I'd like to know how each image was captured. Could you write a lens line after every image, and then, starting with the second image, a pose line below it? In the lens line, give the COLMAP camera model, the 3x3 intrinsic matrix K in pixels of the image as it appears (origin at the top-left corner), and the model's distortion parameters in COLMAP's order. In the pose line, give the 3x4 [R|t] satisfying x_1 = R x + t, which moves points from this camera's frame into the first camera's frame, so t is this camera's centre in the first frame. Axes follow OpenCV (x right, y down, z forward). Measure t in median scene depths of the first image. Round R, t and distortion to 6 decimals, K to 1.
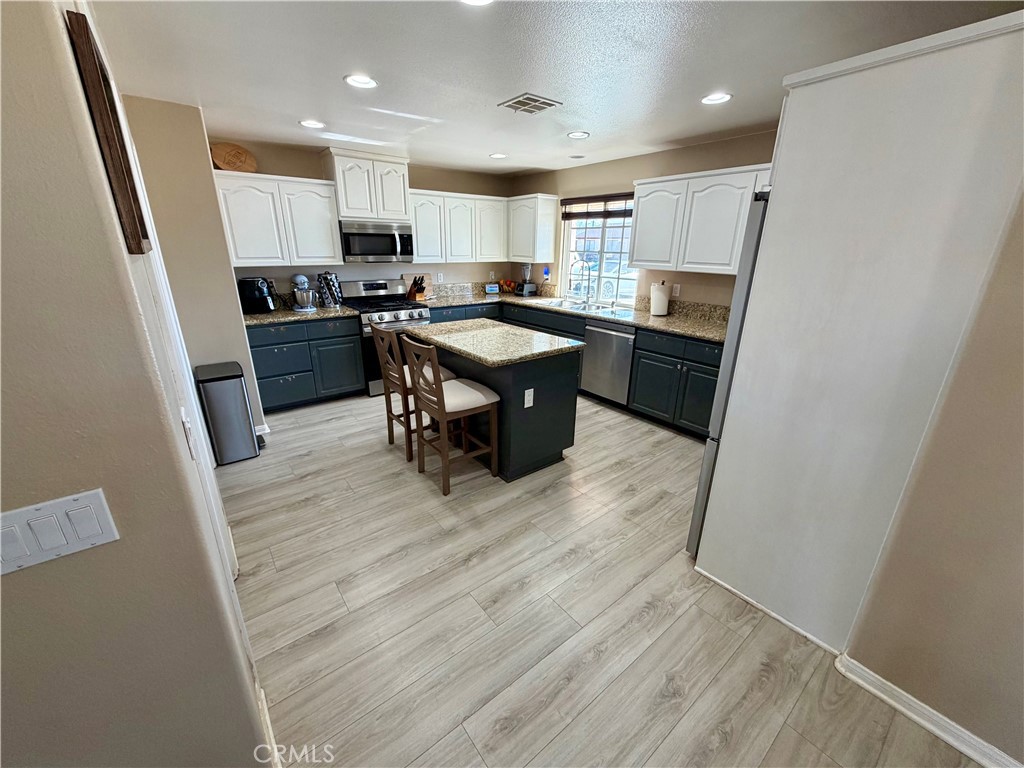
lens RADIAL K [[407.4, 0, 509.8], [0, 407.4, 385.9], [0, 0, 1]] dist [0.000226, -0.000231]
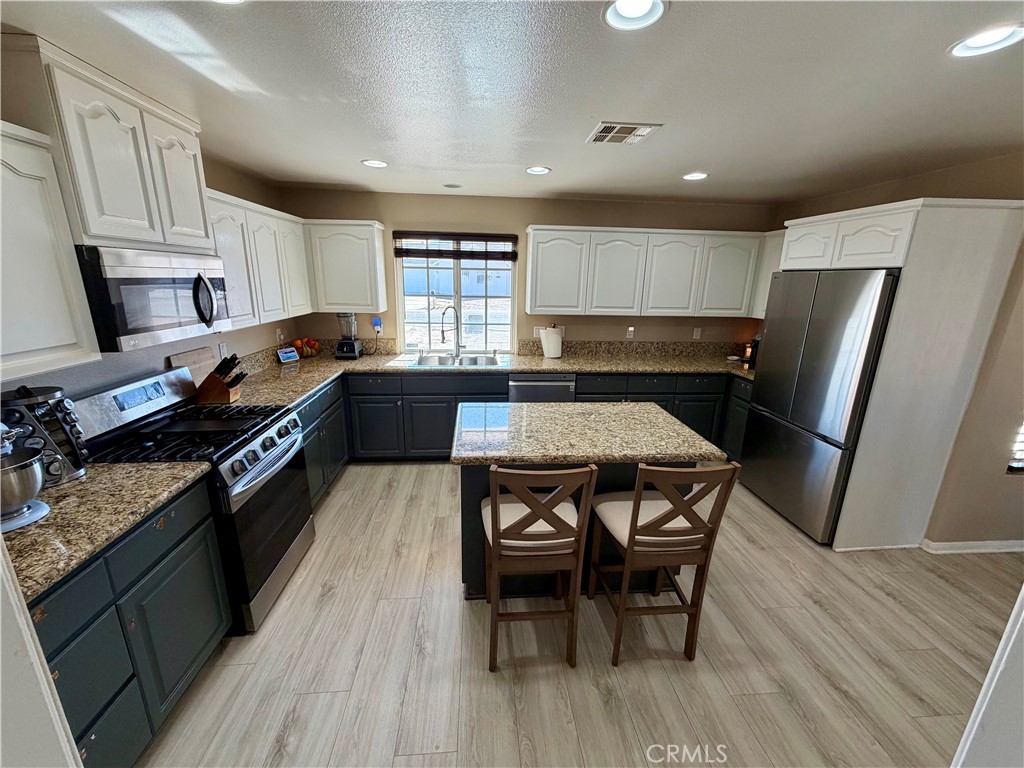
lens RADIAL K [[407.4, 0, 509.8], [0, 407.4, 385.9], [0, 0, 1]] dist [0.000226, -0.000231]
pose [[0.553667, -0.215786, 0.804294, -0.475120], [0.260584, 0.962232, 0.078777, -0.192626], [-0.790916, 0.165970, 0.588987, 0.452217]]
